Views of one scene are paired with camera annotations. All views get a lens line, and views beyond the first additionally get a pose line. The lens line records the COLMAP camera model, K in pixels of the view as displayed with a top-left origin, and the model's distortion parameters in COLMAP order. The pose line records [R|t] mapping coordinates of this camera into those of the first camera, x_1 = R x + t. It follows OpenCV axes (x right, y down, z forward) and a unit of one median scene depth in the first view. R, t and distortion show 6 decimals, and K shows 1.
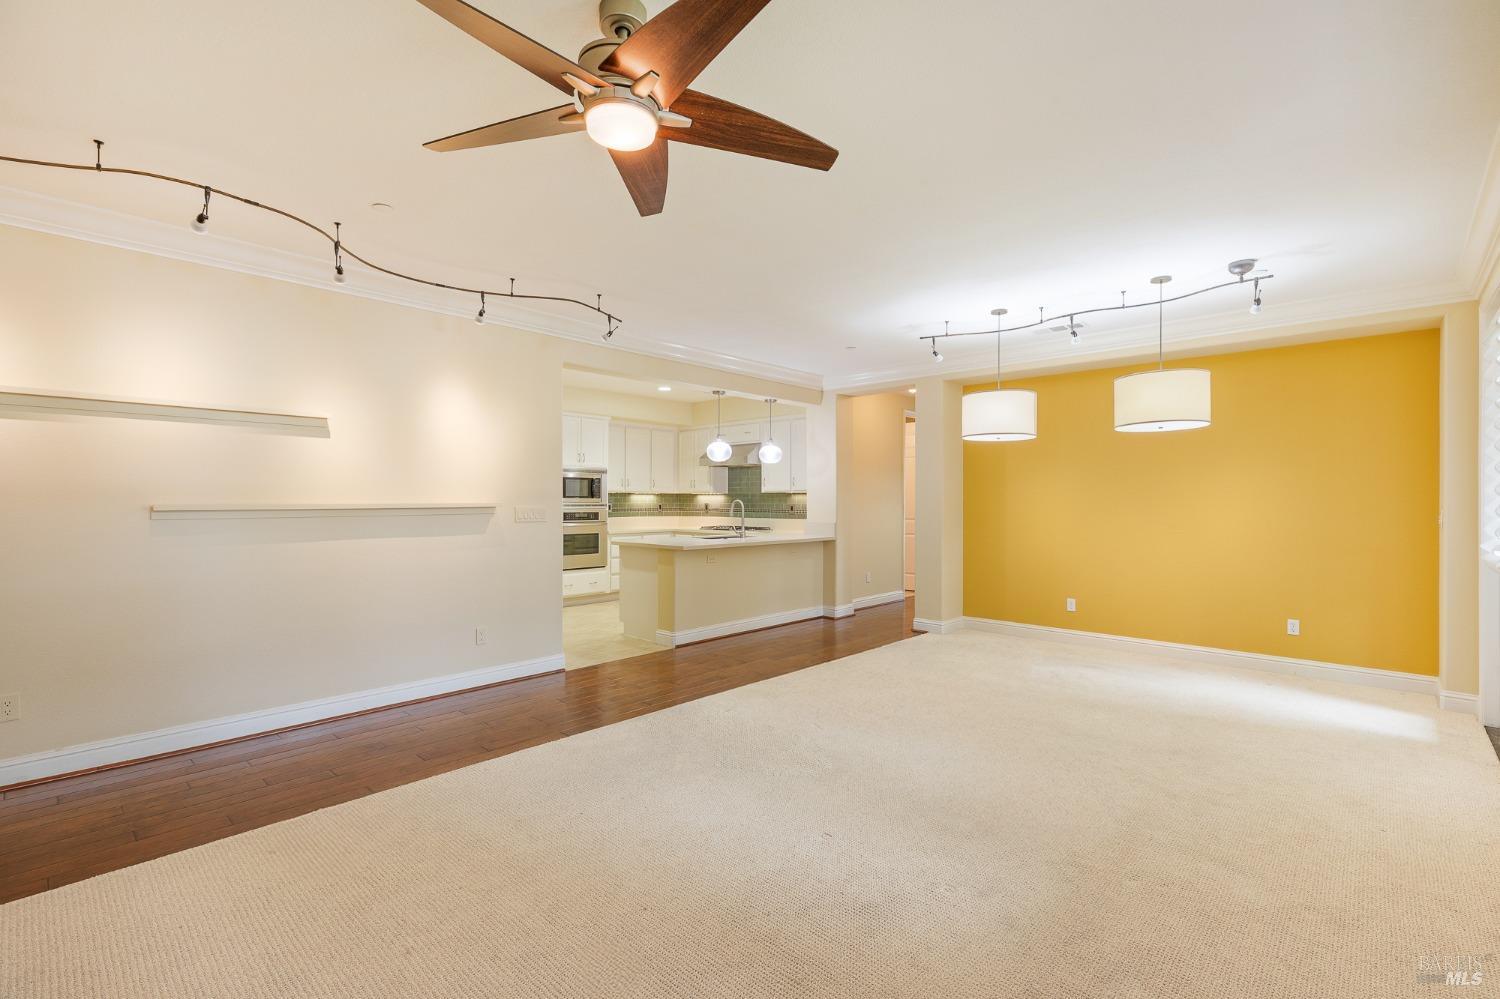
lens RADIAL K [[671.2, 0, 750.0], [0, 671.2, 499.5], [0, 0, 1]] dist [0.003169, 0.000026]
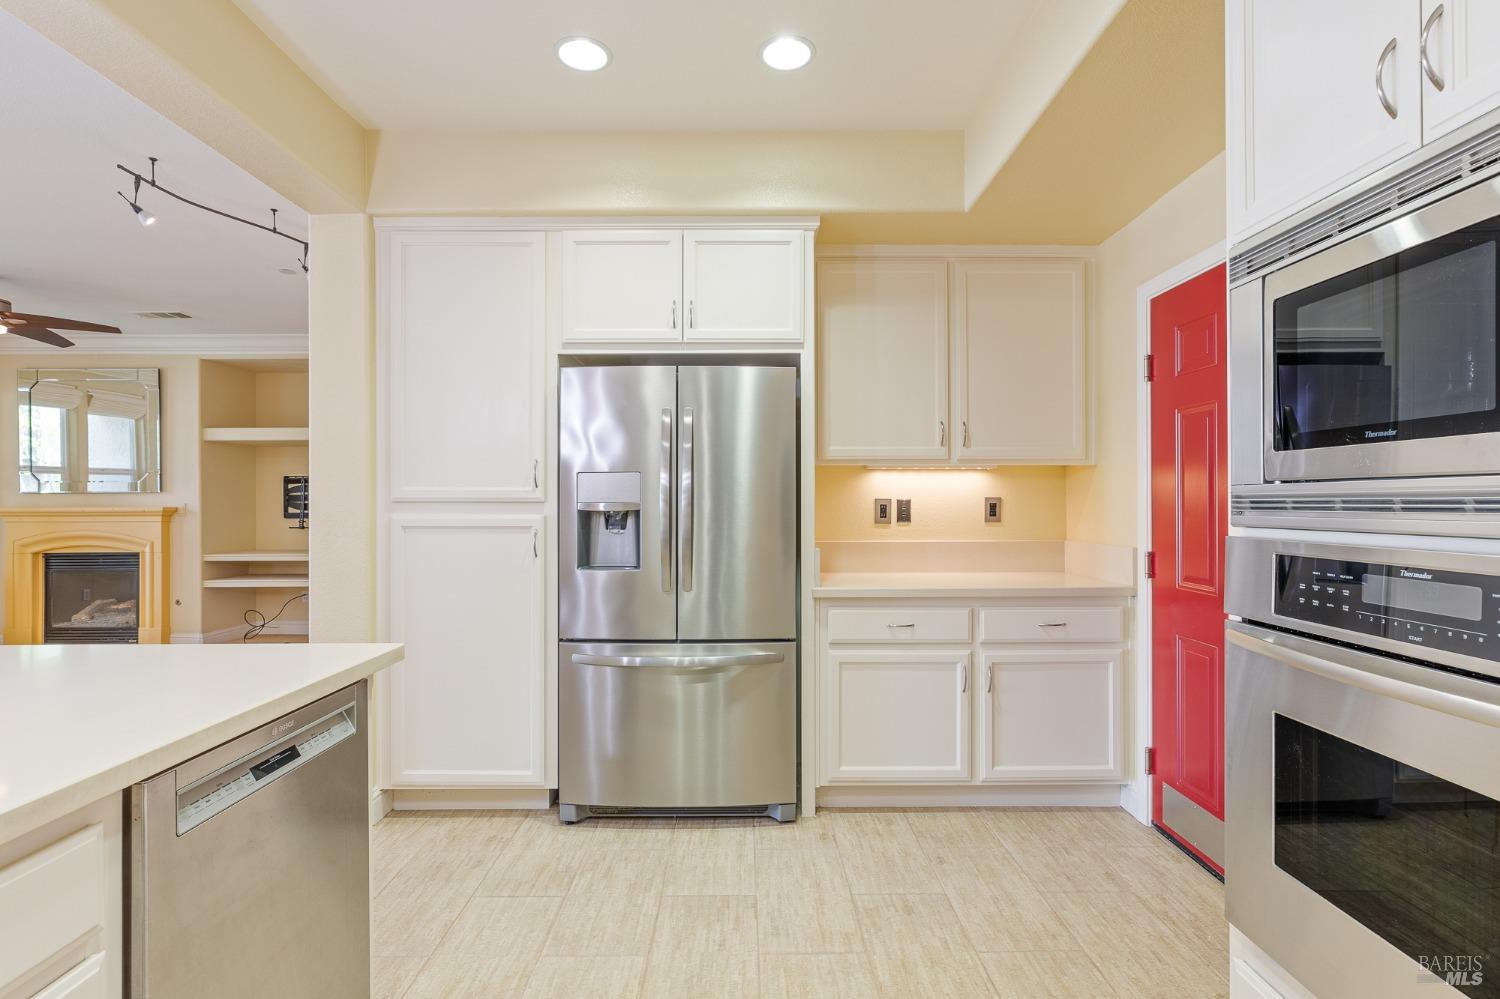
lens RADIAL K [[721.5, 0, 743.3], [0, 721.5, 500.7], [0, 0, 1]] dist [-0.000505, 0.000412]
pose [[-0.733991, -0.001096, -0.679158, -0.090975], [0.002793, 0.999985, -0.004632, 0.008168], [0.679154, -0.005297, -0.733977, 0.990531]]
